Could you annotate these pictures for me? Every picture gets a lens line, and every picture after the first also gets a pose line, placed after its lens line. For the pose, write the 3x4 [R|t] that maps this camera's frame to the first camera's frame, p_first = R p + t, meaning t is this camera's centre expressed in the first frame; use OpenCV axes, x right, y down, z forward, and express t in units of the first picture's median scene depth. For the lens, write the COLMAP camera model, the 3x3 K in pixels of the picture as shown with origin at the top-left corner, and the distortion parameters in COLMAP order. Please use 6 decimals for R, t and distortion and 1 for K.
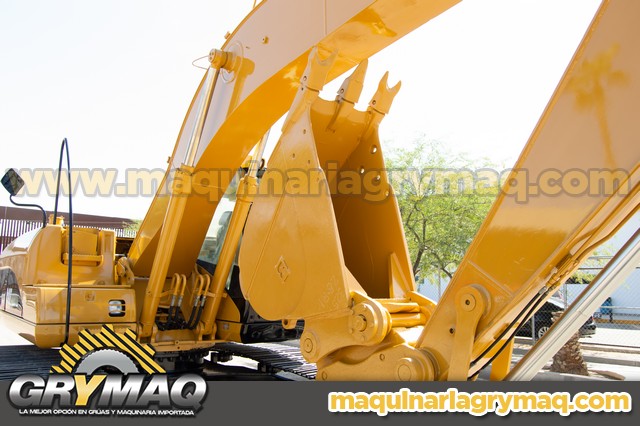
lens RADIAL K [[503.2, 0, 320.0], [0, 503.2, 213.0], [0, 0, 1]] dist [-0.076099, 0.008958]
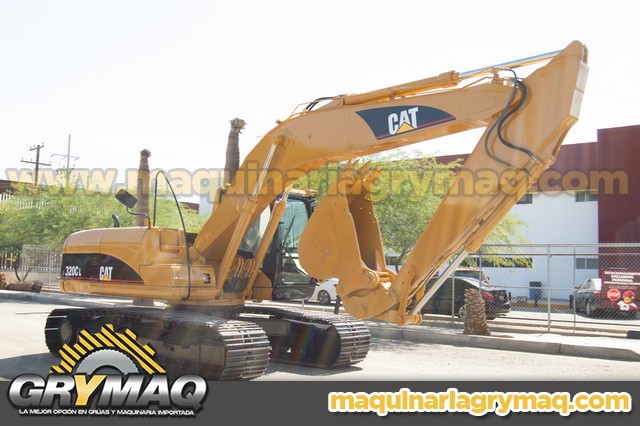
lens RADIAL K [[670.3, 0, 320.0], [0, 670.3, 213.0], [0, 0, 1]] dist [-0.016285, -0.014907]
pose [[0.983815, 0.023676, 0.177618, -0.433577], [-0.035138, 0.997478, 0.061665, -0.183767], [-0.175710, -0.066909, 0.982166, -1.285506]]
